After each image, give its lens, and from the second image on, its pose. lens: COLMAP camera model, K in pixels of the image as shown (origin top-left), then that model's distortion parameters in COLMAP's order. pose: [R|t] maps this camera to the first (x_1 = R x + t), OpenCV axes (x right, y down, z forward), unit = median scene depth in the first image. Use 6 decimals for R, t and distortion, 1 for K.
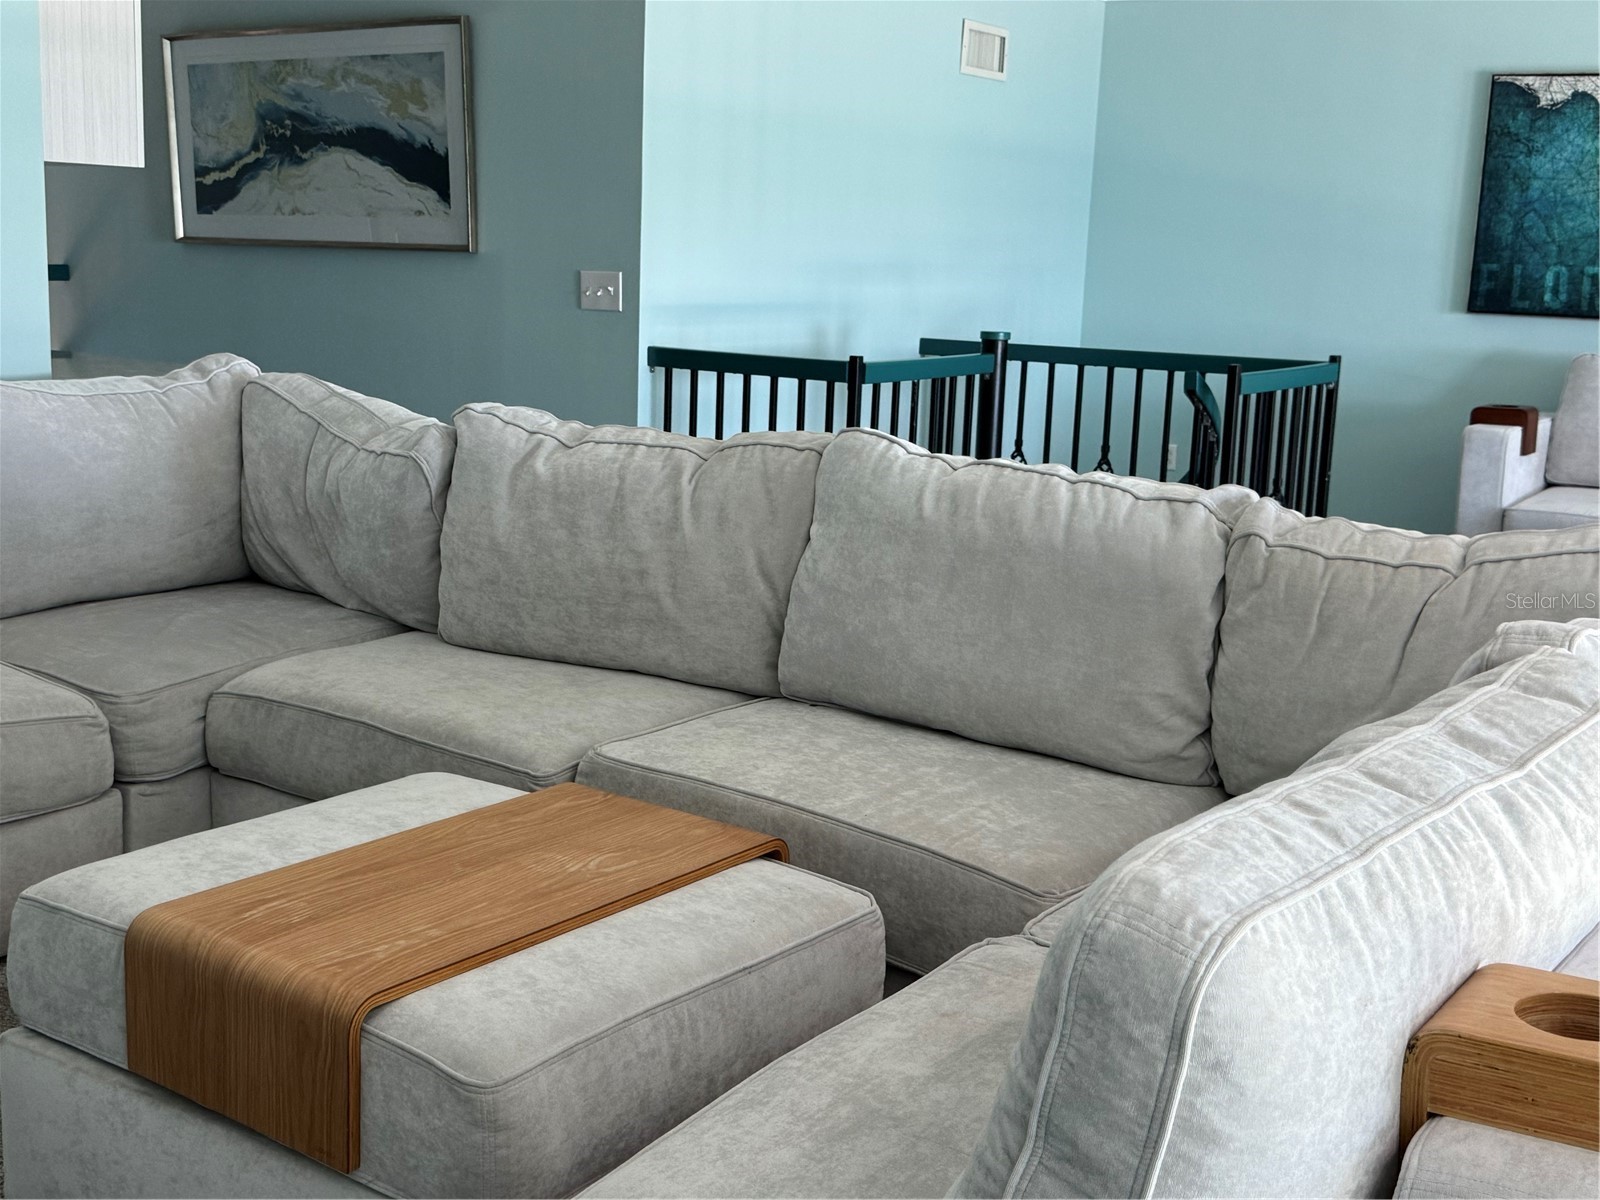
lens RADIAL K [[1877.5, 0, 799.4], [0, 1877.5, 600.6], [0, 0, 1]] dist [0.039055, 0.000000]
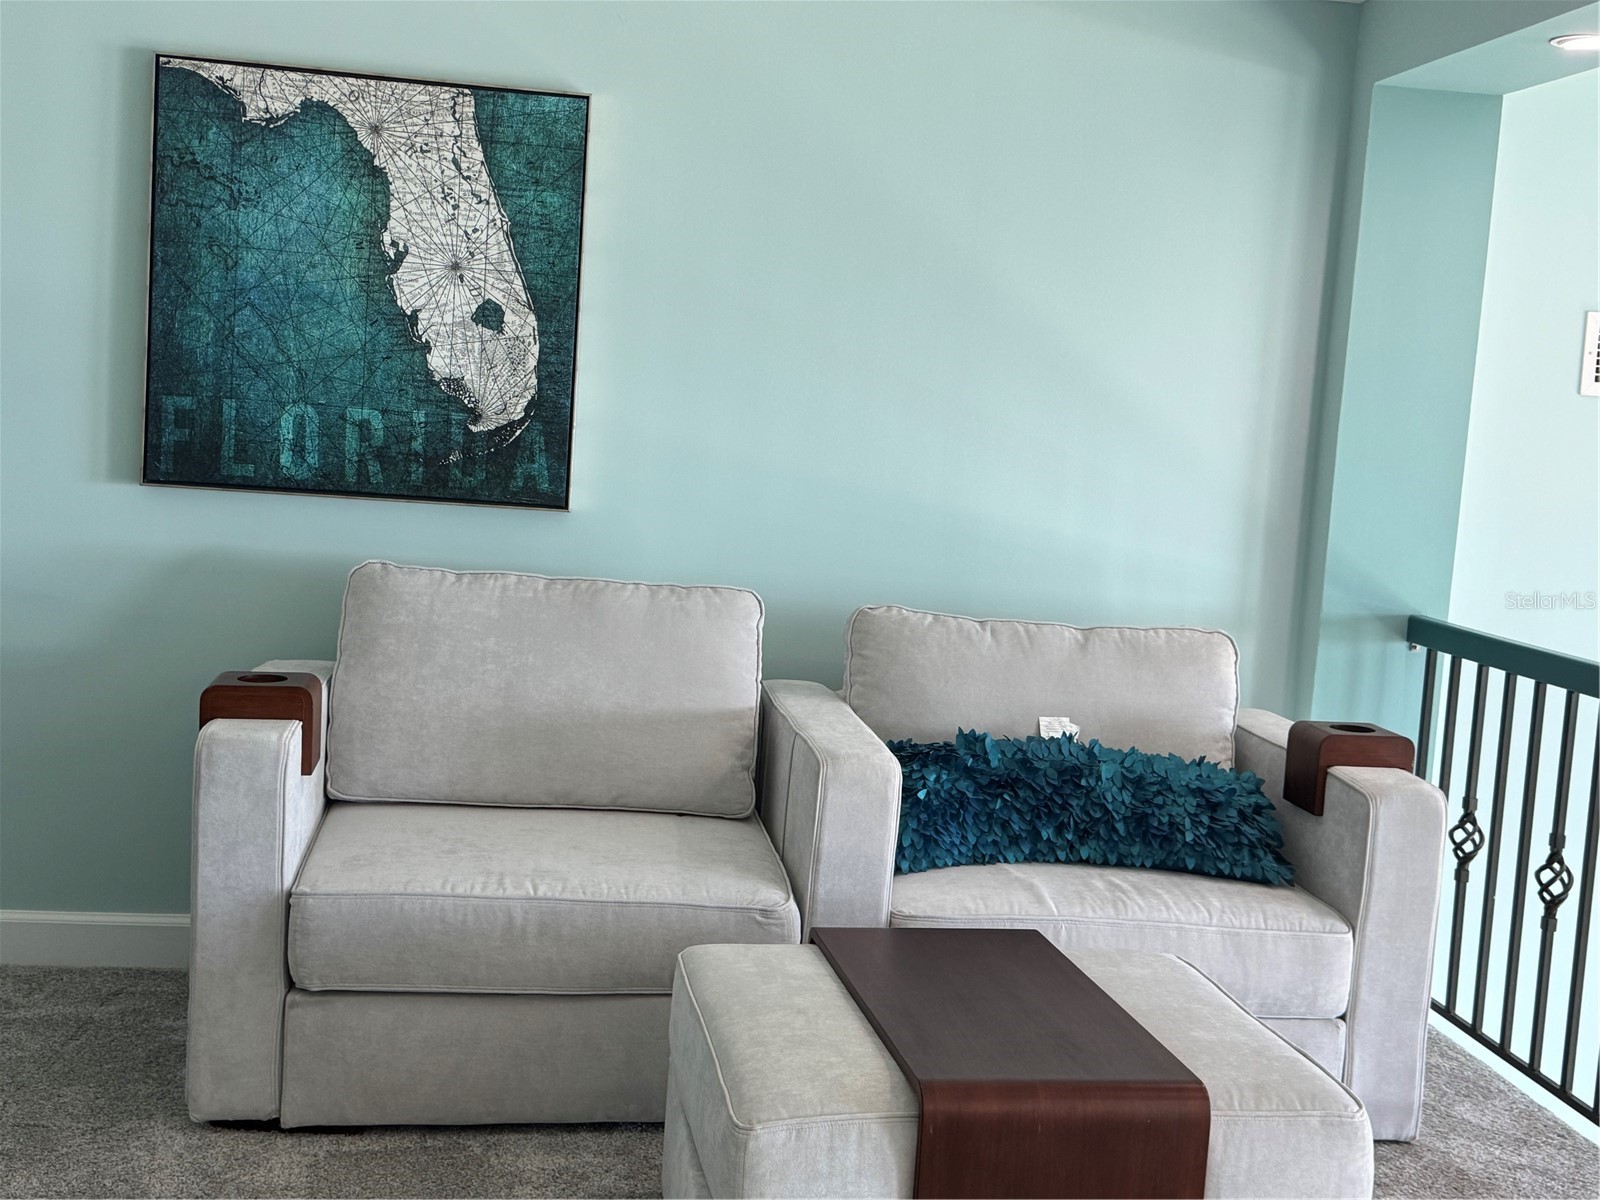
lens RADIAL K [[1877.5, 0, 801.2], [0, 1877.5, 601.2], [0, 0, 1]] dist [0.039055, 0.000000]
pose [[0.741513, -0.050113, 0.669064, 0.132471], [0.090113, 0.995610, -0.025299, -0.090859], [-0.664860, 0.079051, 0.742774, 0.487709]]
